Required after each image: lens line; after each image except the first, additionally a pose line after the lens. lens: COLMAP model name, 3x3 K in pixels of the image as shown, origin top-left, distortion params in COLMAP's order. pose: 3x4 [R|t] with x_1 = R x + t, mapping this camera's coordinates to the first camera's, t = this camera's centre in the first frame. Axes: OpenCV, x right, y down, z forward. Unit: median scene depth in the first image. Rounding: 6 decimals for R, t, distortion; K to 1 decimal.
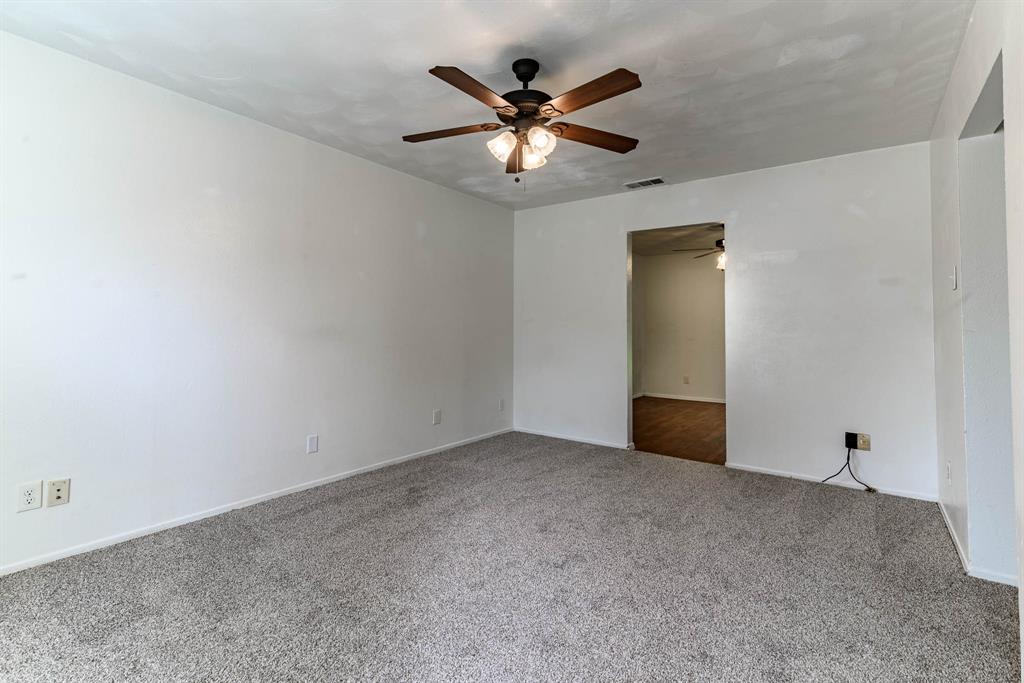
lens RADIAL K [[469.1, 0, 510.9], [0, 469.1, 310.4], [0, 0, 1]] dist [0.000465, -0.000076]
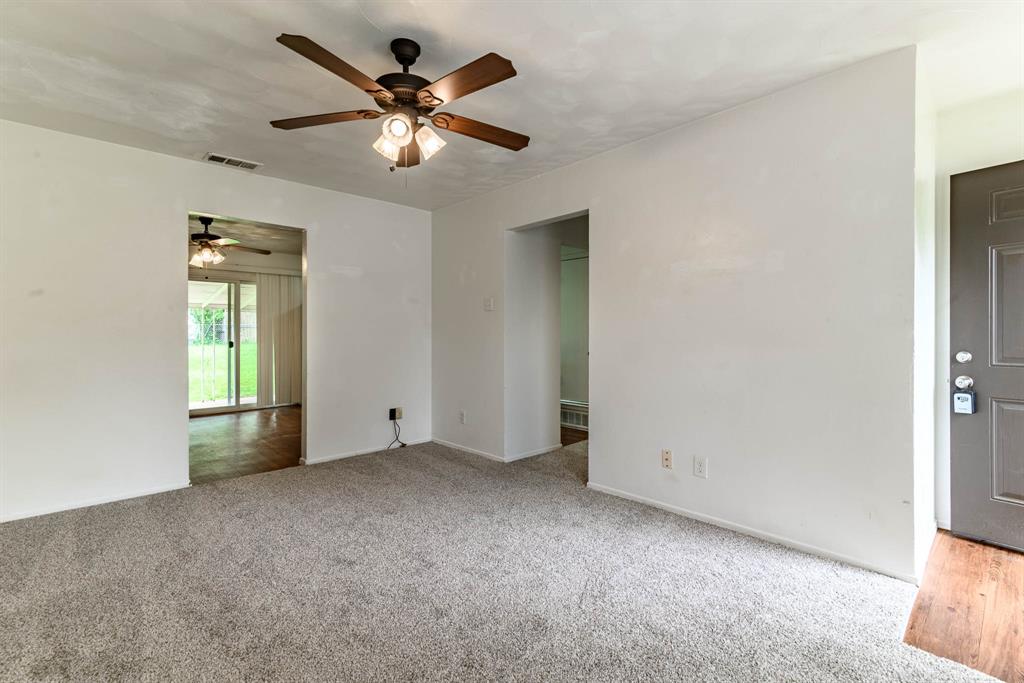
lens RADIAL K [[475.8, 0, 511.9], [0, 475.8, 329.6], [0, 0, 1]] dist [0.000645, -0.000137]
pose [[0.170534, -0.002399, 0.985349, -0.700494], [-0.034672, 0.999363, 0.008434, 0.008603], [-0.984742, -0.035602, 0.170342, 0.515698]]
